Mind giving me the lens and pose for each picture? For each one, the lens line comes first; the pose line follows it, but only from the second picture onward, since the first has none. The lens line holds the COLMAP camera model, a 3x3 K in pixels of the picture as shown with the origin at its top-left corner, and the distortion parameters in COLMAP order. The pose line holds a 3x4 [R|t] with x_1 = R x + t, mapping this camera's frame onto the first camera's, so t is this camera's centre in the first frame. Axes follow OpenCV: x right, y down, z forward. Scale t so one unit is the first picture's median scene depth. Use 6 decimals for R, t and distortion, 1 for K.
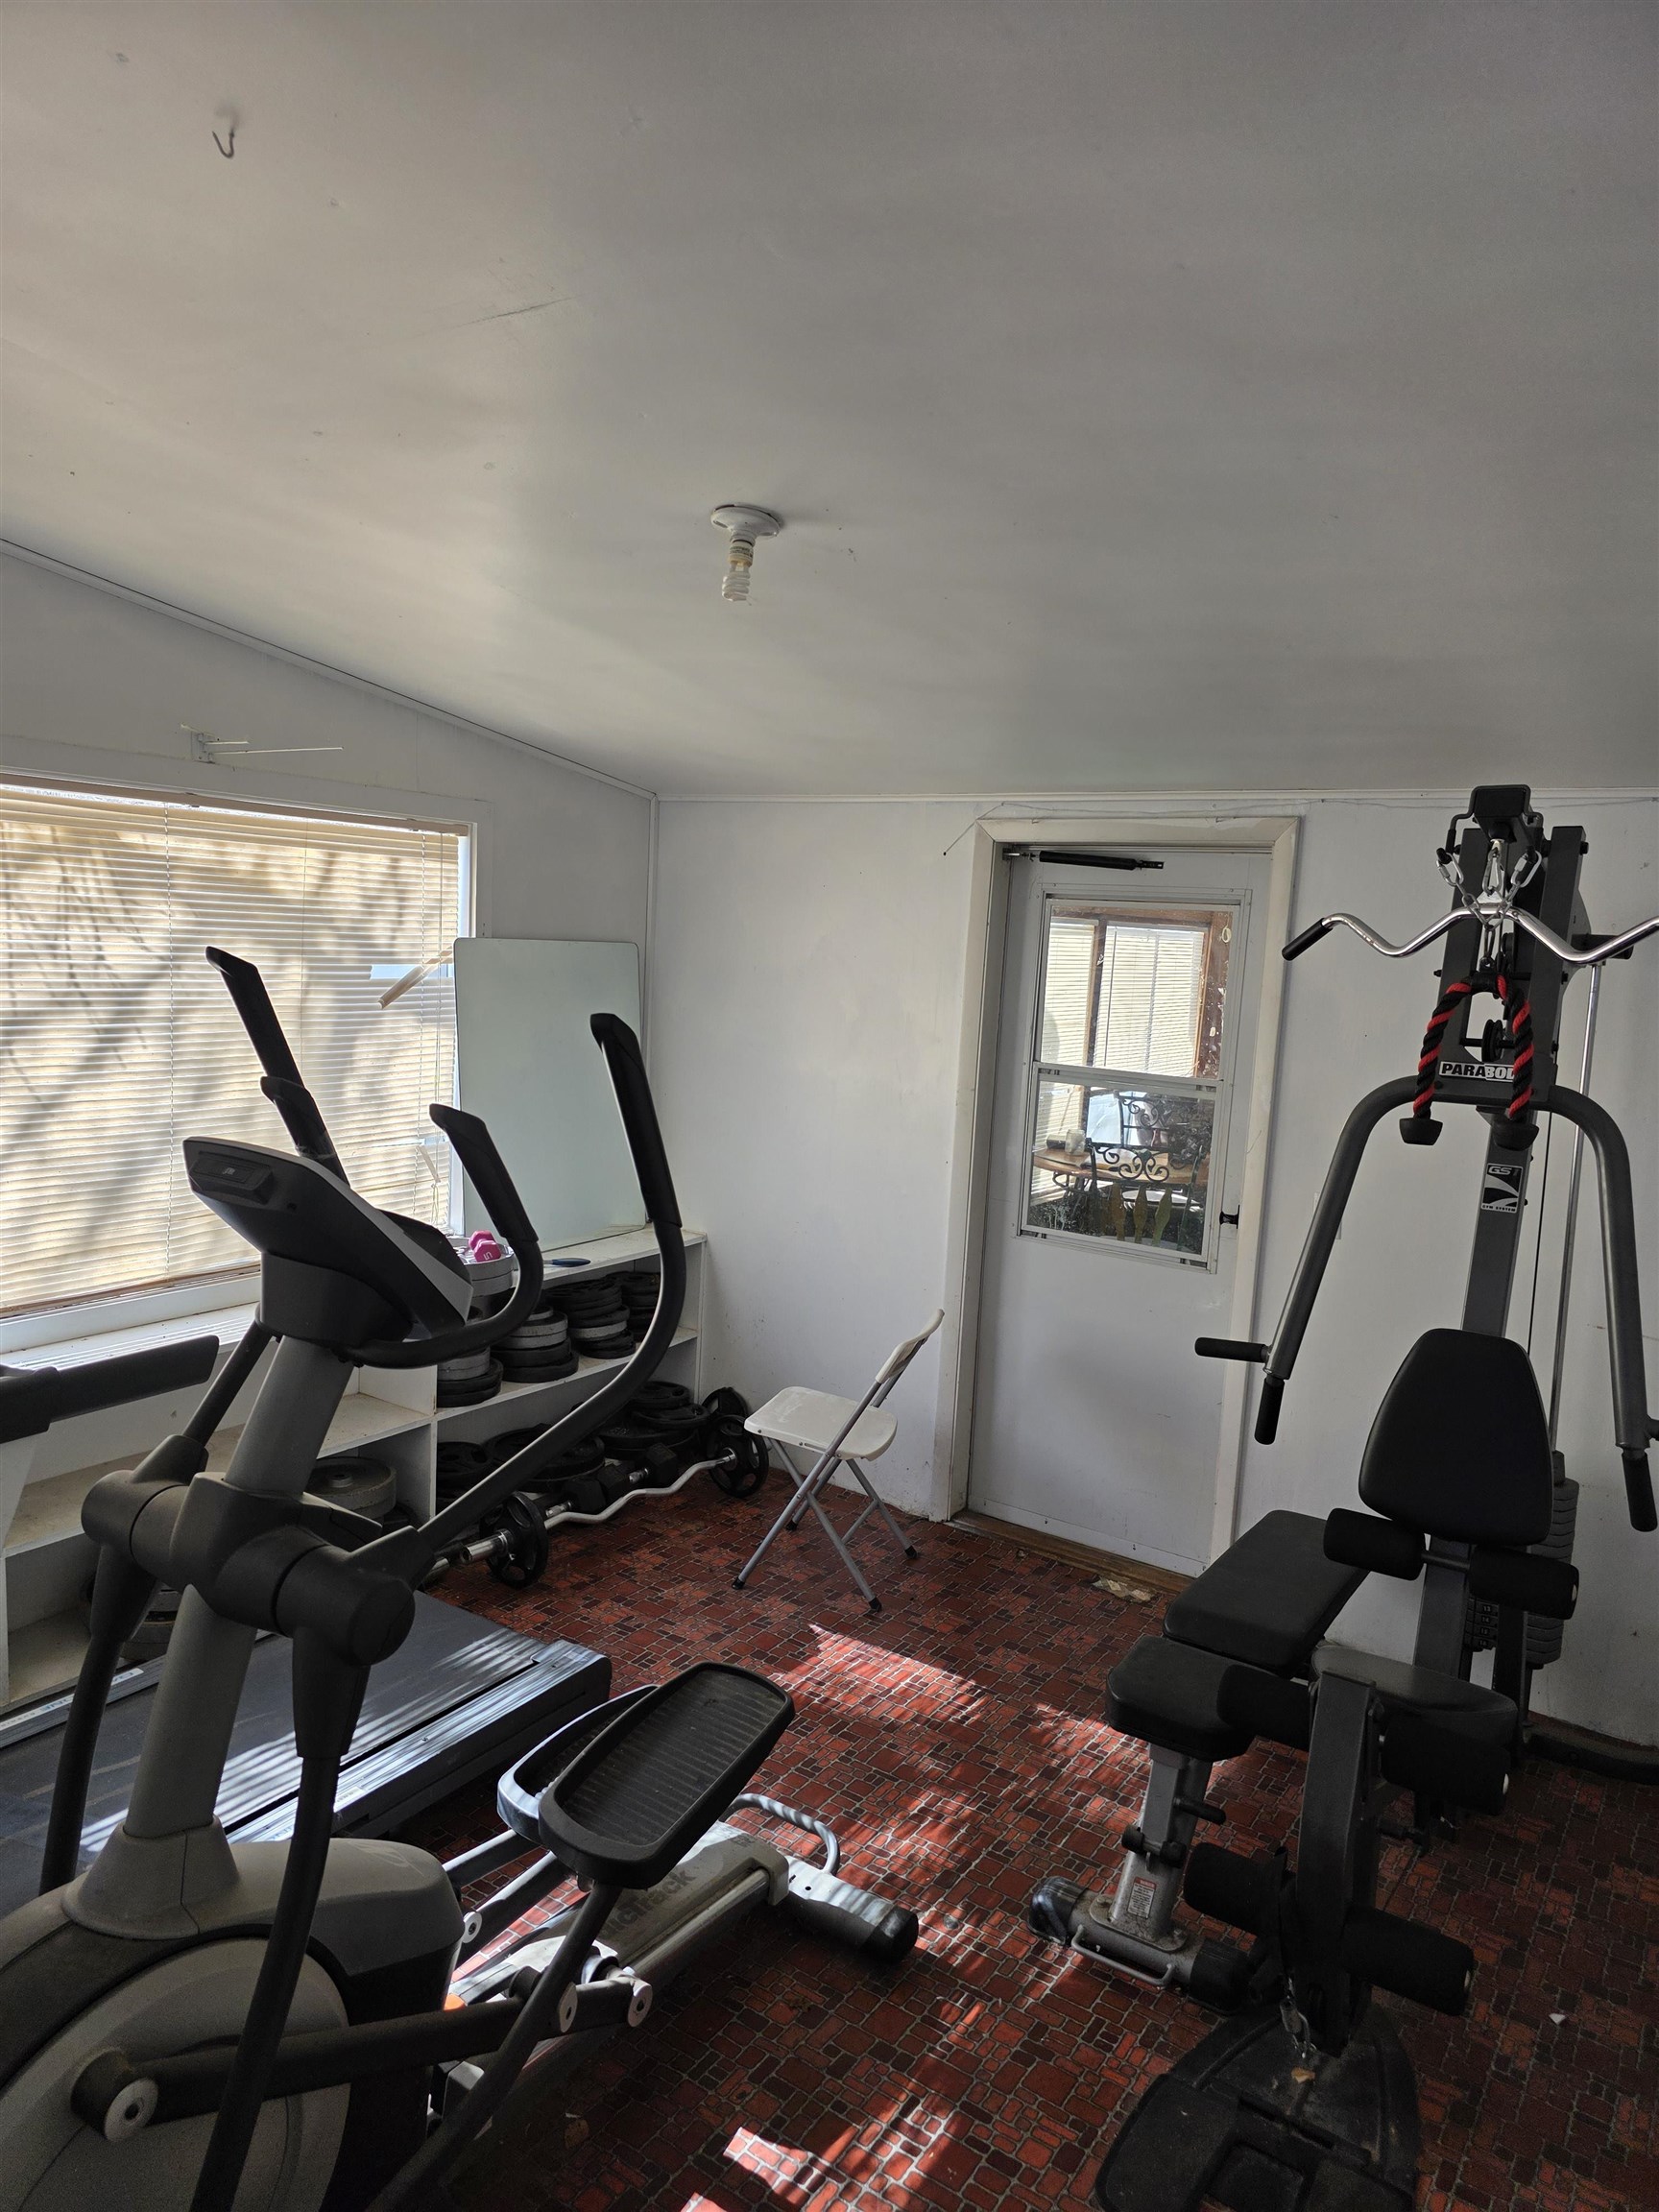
lens RADIAL K [[1487.7, 0, 834.7], [0, 1487.7, 1108.0], [0, 0, 1]] dist [0.038639, -0.027885]
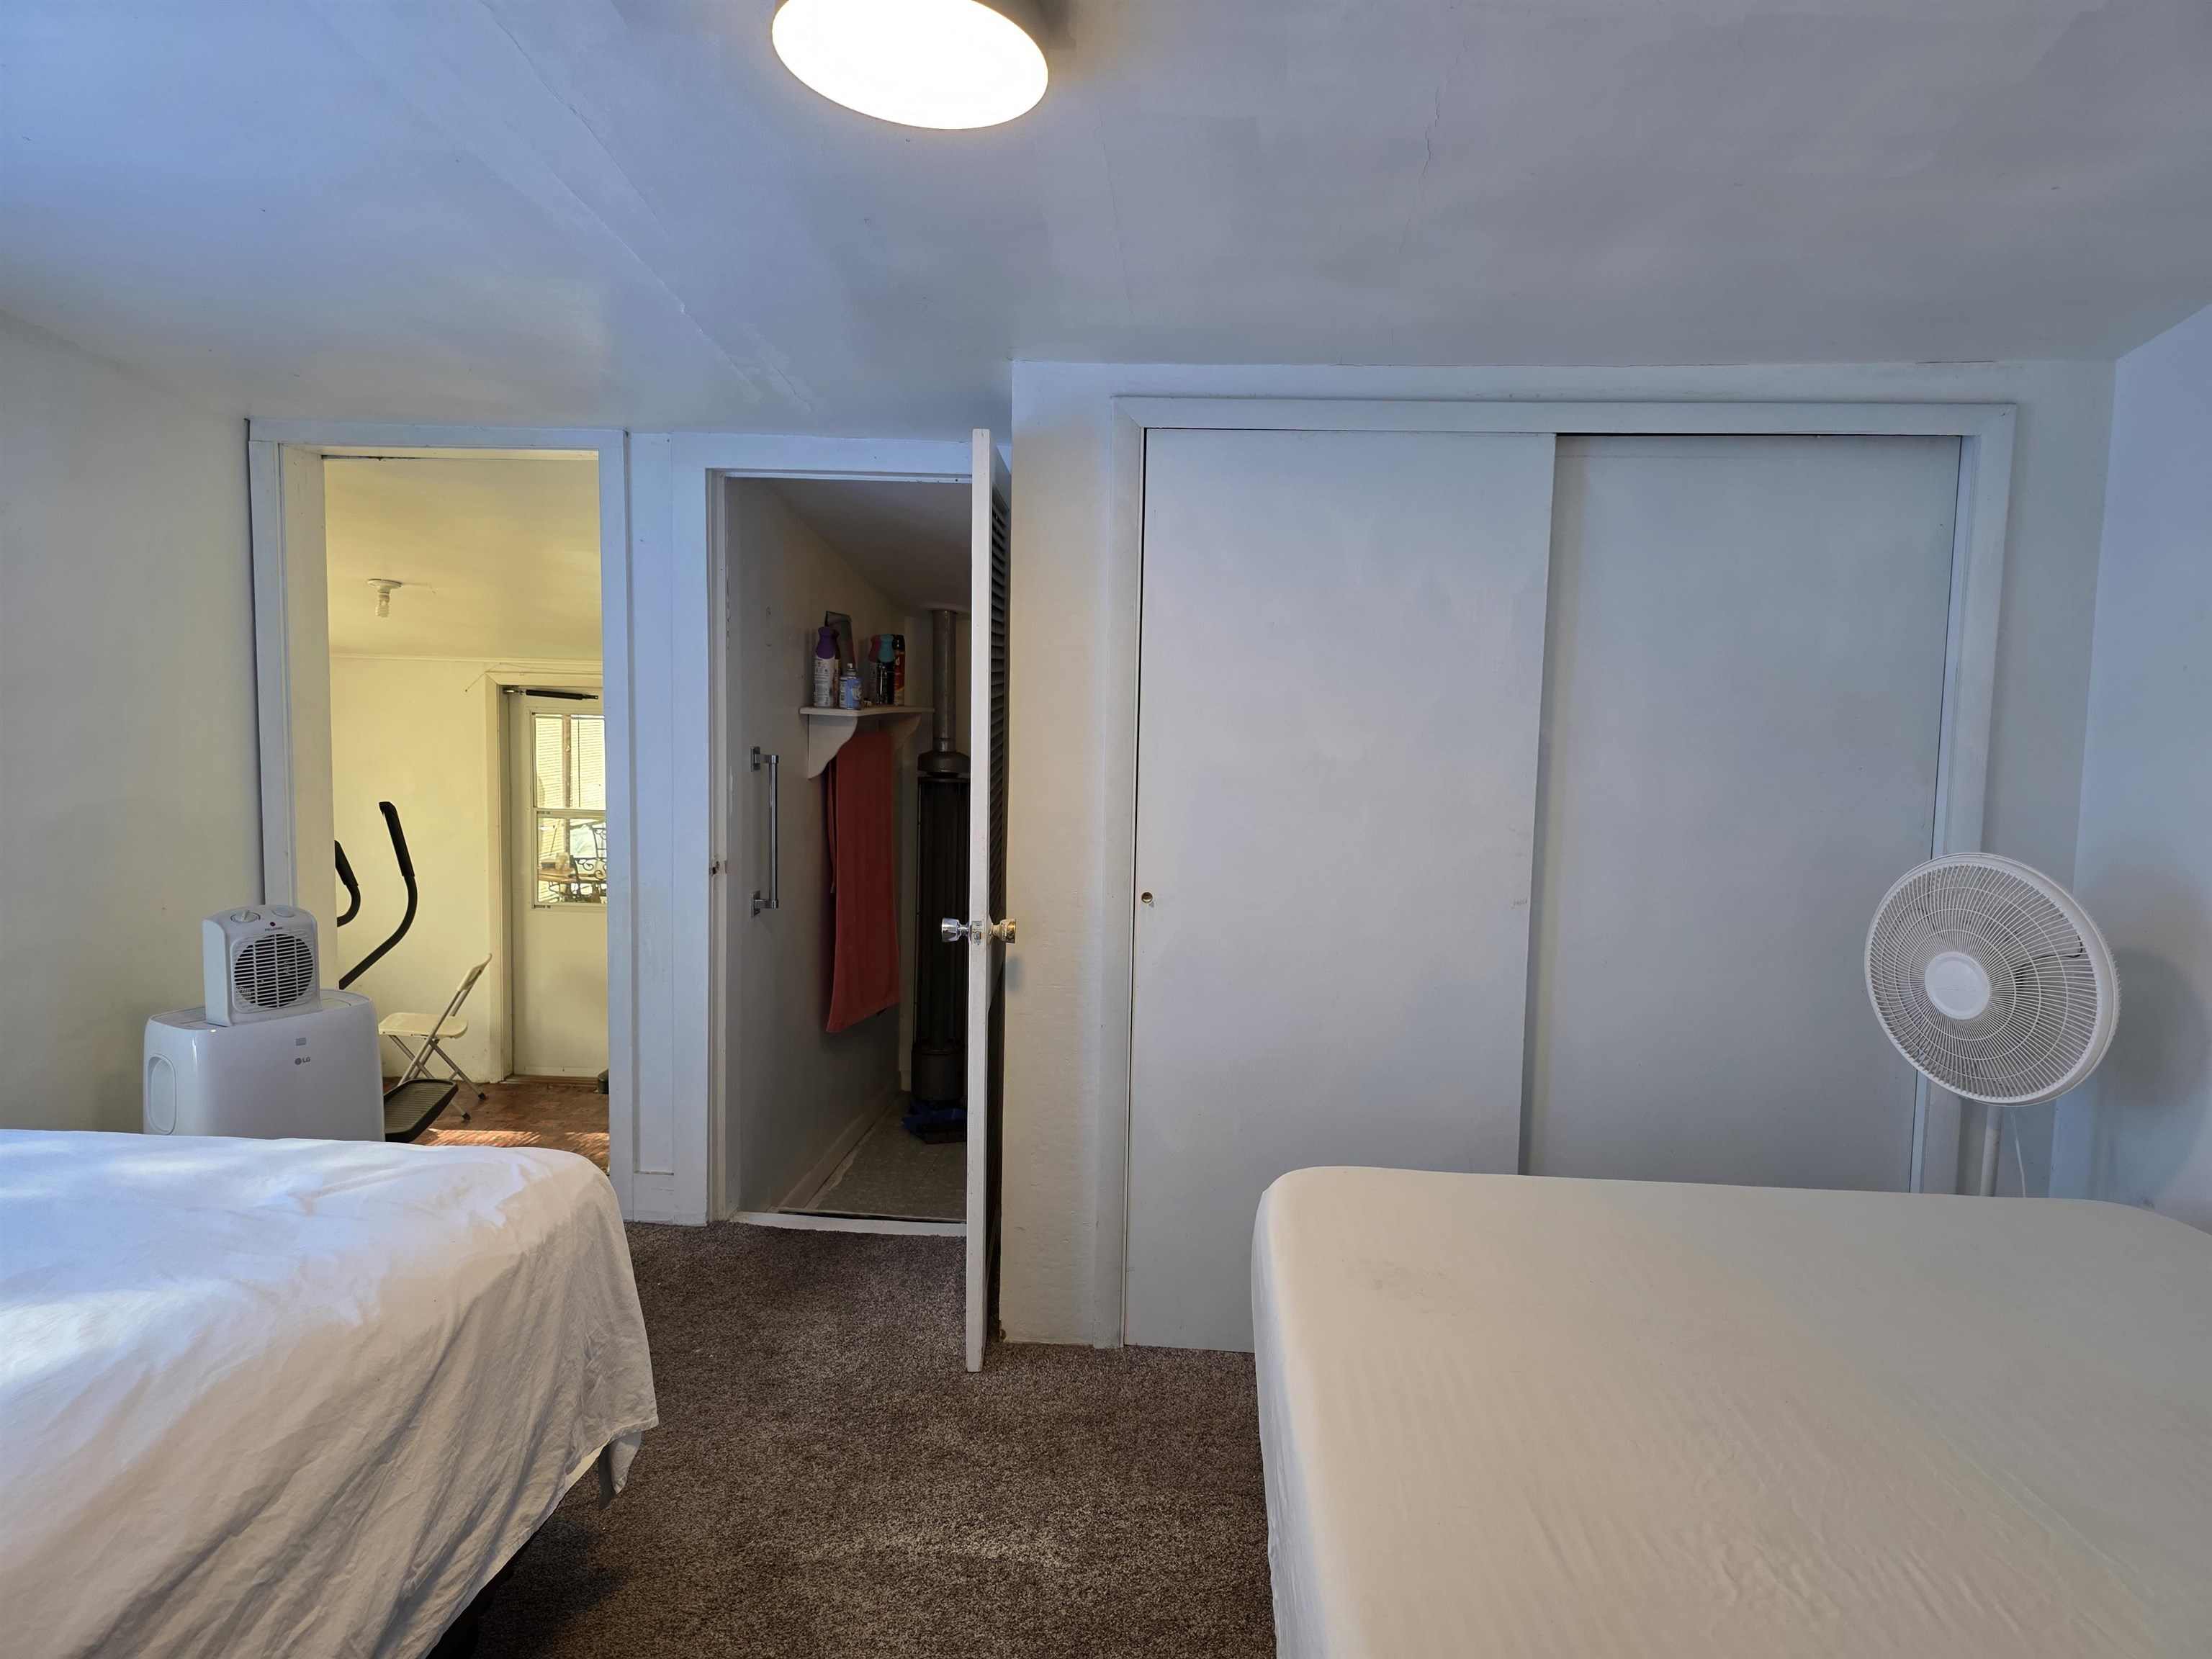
lens RADIAL K [[1487.7, 0, 1119.4], [0, 1487.7, 829.4], [0, 0, 1]] dist [0.038639, -0.027885]
pose [[0.865147, -0.081056, 0.494924, -0.143906], [0.084587, 0.996299, 0.015306, 0.025767], [-0.494333, 0.028622, 0.868801, -0.878126]]
